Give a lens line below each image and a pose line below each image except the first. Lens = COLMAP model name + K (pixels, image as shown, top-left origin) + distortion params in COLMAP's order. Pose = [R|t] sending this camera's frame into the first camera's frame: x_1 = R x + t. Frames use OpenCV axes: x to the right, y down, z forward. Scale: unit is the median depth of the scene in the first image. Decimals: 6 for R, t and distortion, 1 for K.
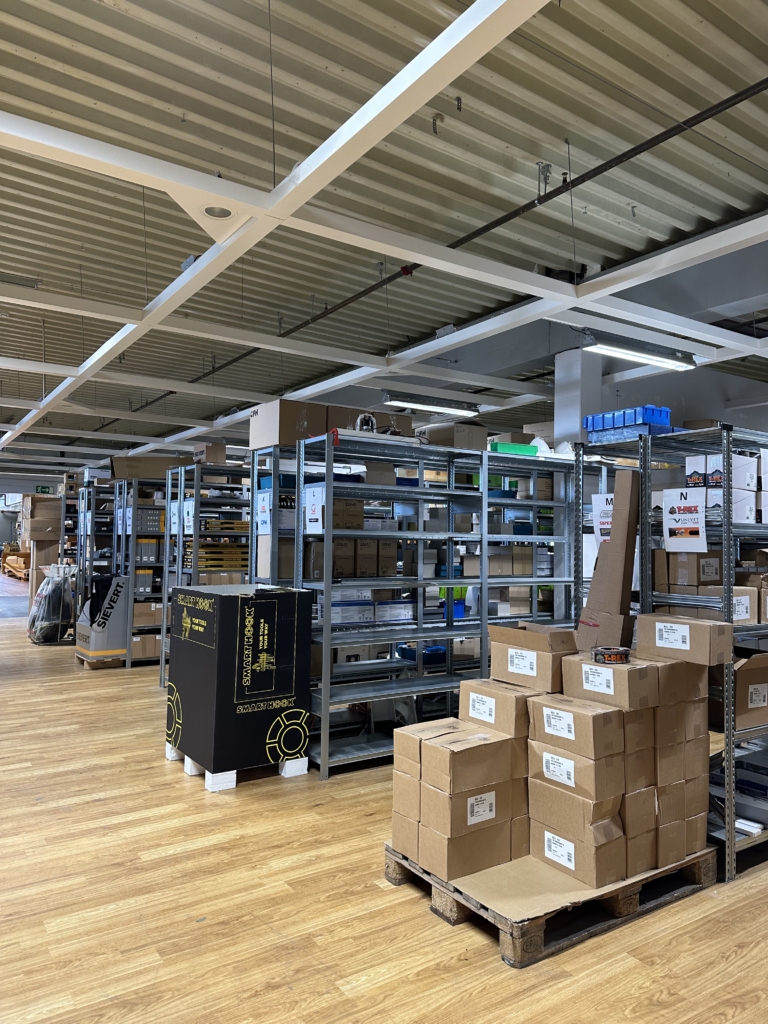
lens RADIAL K [[718.8, 0, 387.7], [0, 718.8, 512.4], [0, 0, 1]] dist [-0.030696, -0.001686]
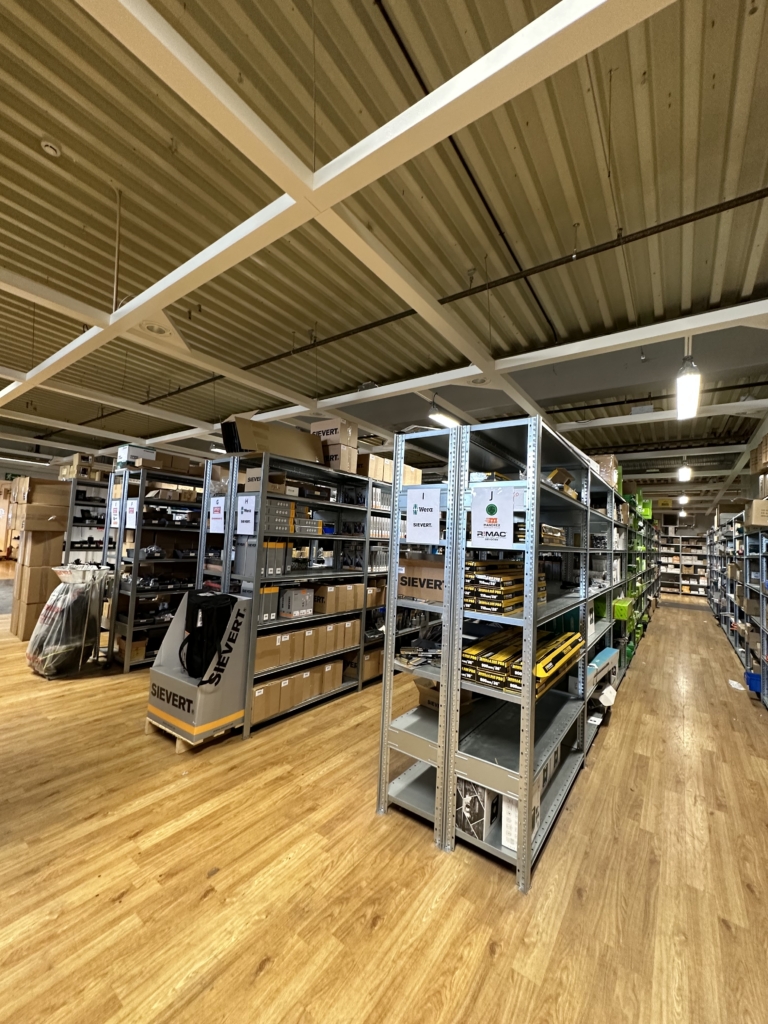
lens RADIAL K [[416.5, 0, 373.3], [0, 416.5, 511.1], [0, 0, 1]] dist [-0.005032, -0.000018]
pose [[0.949236, 0.050412, 0.310499, -0.312176], [-0.046958, 0.998724, -0.018597, 0.008038], [-0.311040, 0.003072, 0.950392, 0.490135]]
